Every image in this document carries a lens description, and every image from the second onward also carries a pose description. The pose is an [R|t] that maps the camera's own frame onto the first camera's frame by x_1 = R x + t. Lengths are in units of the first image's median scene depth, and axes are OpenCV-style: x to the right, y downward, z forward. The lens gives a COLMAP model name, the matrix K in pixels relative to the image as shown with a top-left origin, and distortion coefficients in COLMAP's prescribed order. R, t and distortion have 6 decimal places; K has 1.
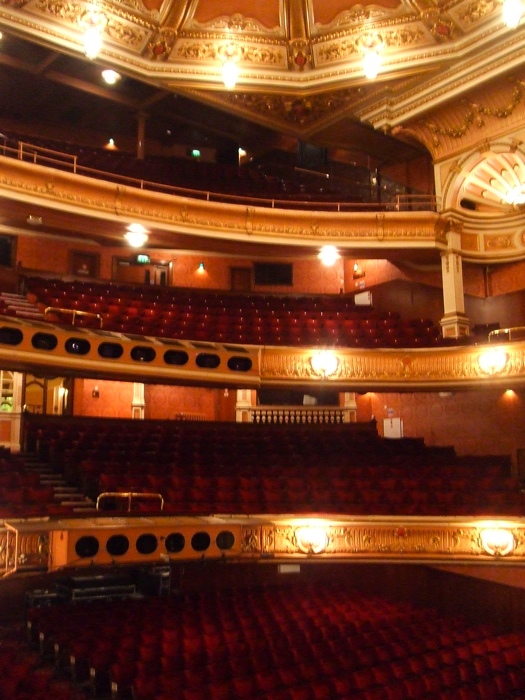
lens RADIAL K [[776.0, 0, 172.7], [0, 776.0, 340.4], [0, 0, 1]] dist [-0.076268, 0.022031]
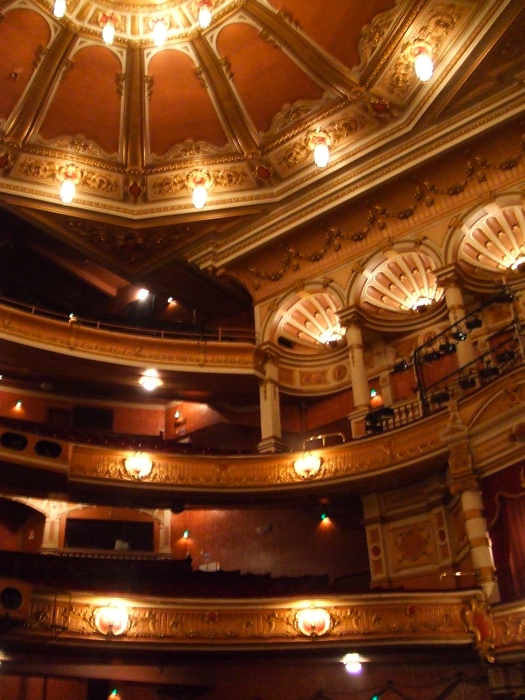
lens RADIAL K [[795.0, 0, 192.9], [0, 795.0, 316.4], [0, 0, 1]] dist [-0.084965, 0.016400]
pose [[0.968243, 0.121000, 0.218781, 0.025274], [-0.035934, 0.933347, -0.357172, 0.192822], [-0.247416, 0.337968, 0.908054, 0.040786]]
